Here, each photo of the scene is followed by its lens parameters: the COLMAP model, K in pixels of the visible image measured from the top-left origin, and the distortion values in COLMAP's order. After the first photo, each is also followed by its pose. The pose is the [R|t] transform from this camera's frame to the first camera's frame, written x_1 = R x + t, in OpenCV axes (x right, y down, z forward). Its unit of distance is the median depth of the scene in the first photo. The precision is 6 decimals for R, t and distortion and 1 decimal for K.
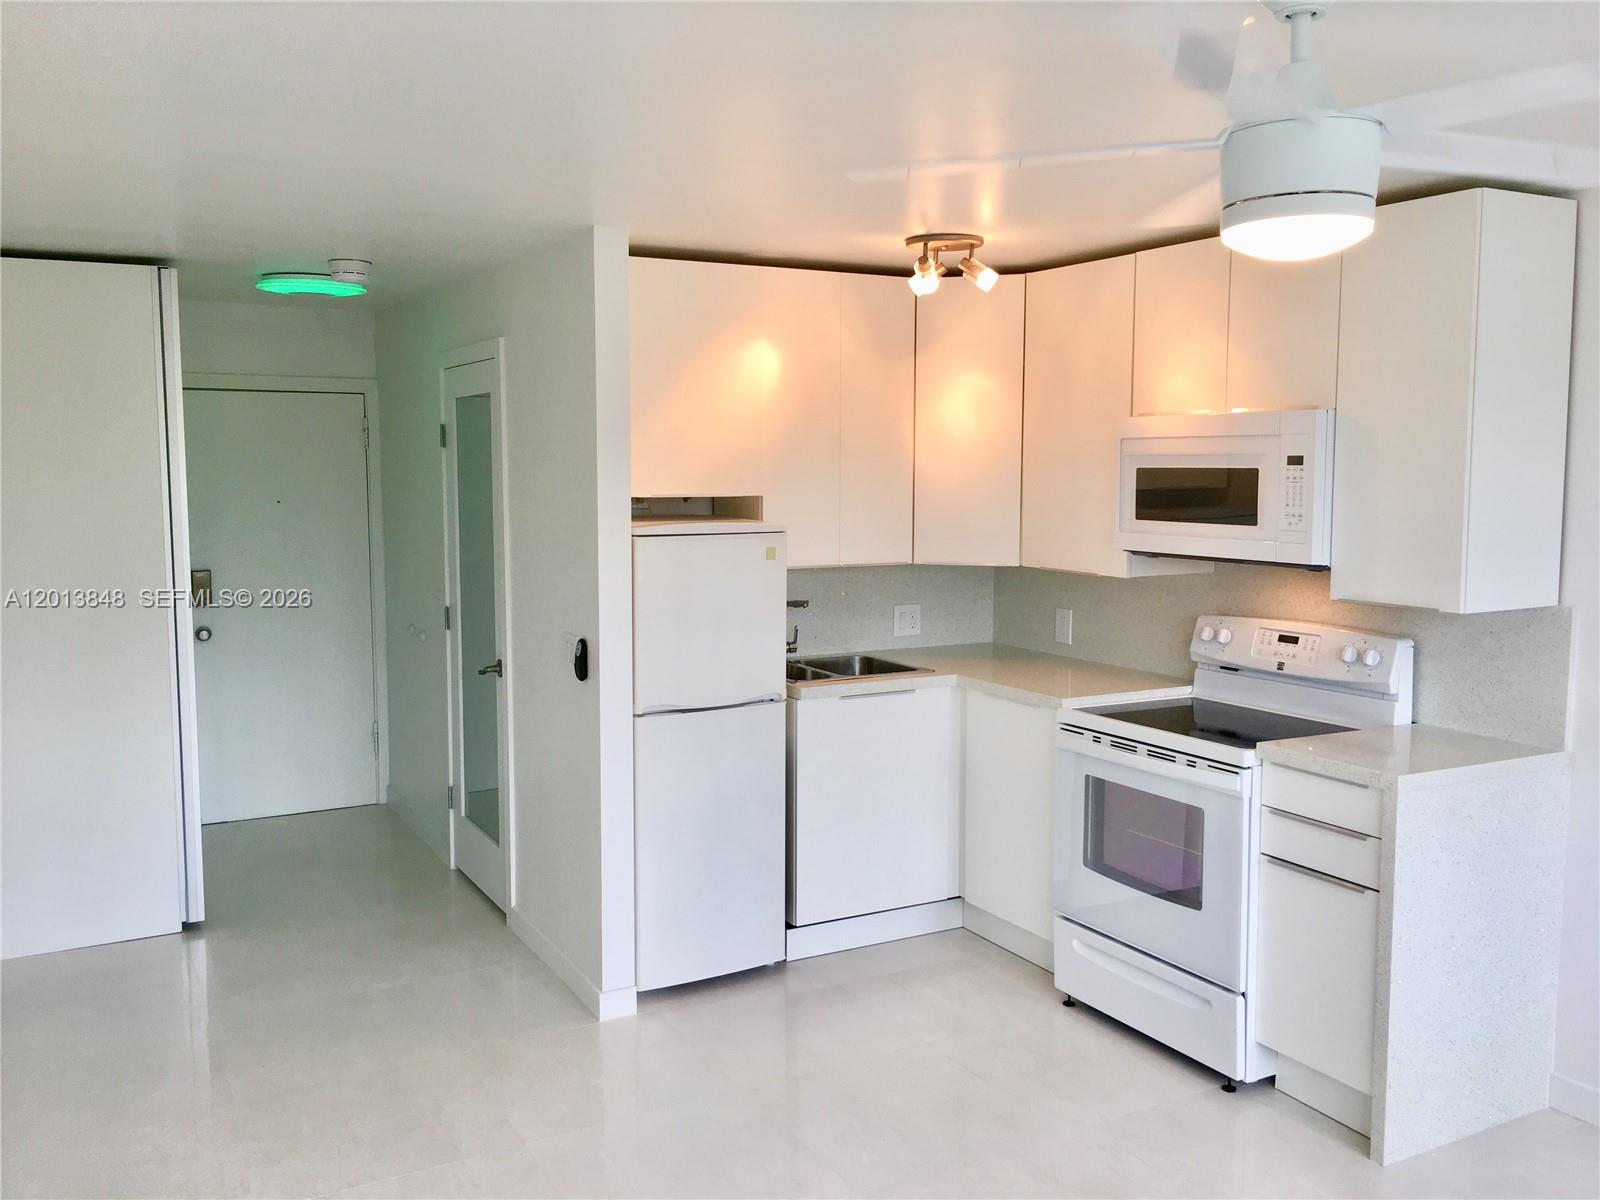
lens RADIAL K [[1378.8, 0, 792.1], [0, 1378.8, 584.6], [0, 0, 1]] dist [0.084881, -0.115431]
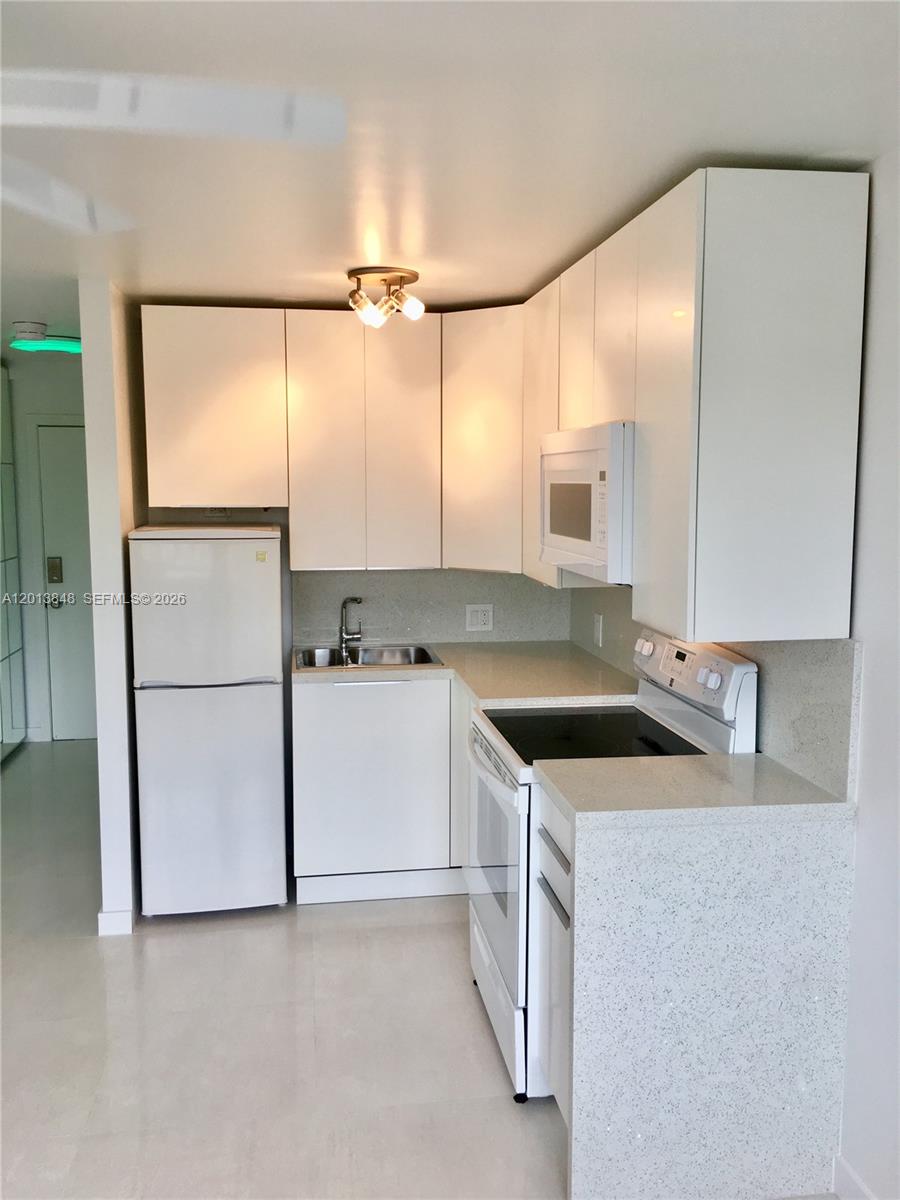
lens RADIAL K [[1034.1, 0, 446.8], [0, 1034.1, 594.4], [0, 0, 1]] dist [0.084881, -0.115431]
pose [[0.936735, 0.037443, -0.348032, 0.453310], [-0.030203, 0.999200, 0.026207, -0.018911], [0.348735, -0.014037, 0.937116, 0.244536]]
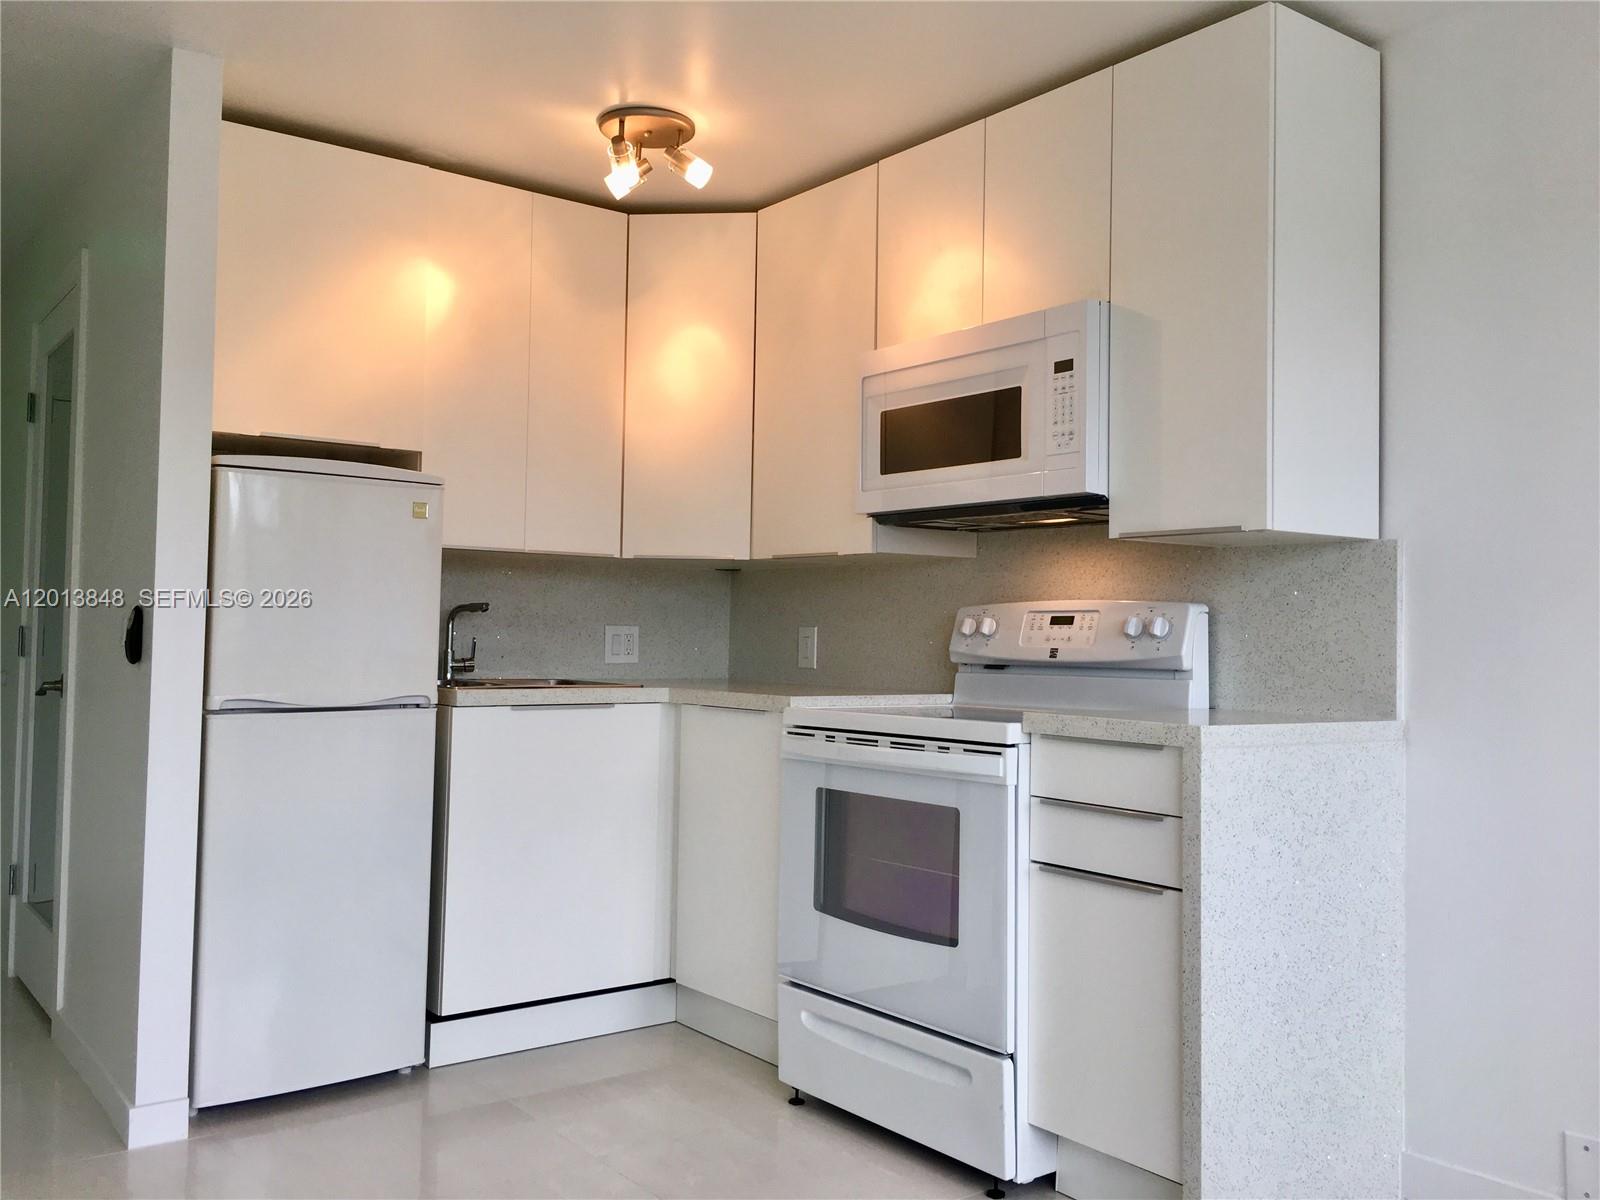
lens RADIAL K [[1378.8, 0, 799.5], [0, 1378.8, 580.6], [0, 0, 1]] dist [0.084881, -0.115431]
pose [[0.988883, 0.021933, 0.147070, 0.084540], [-0.002679, 0.991529, -0.129858, 0.120830], [-0.148672, 0.128020, 0.980565, 0.224618]]
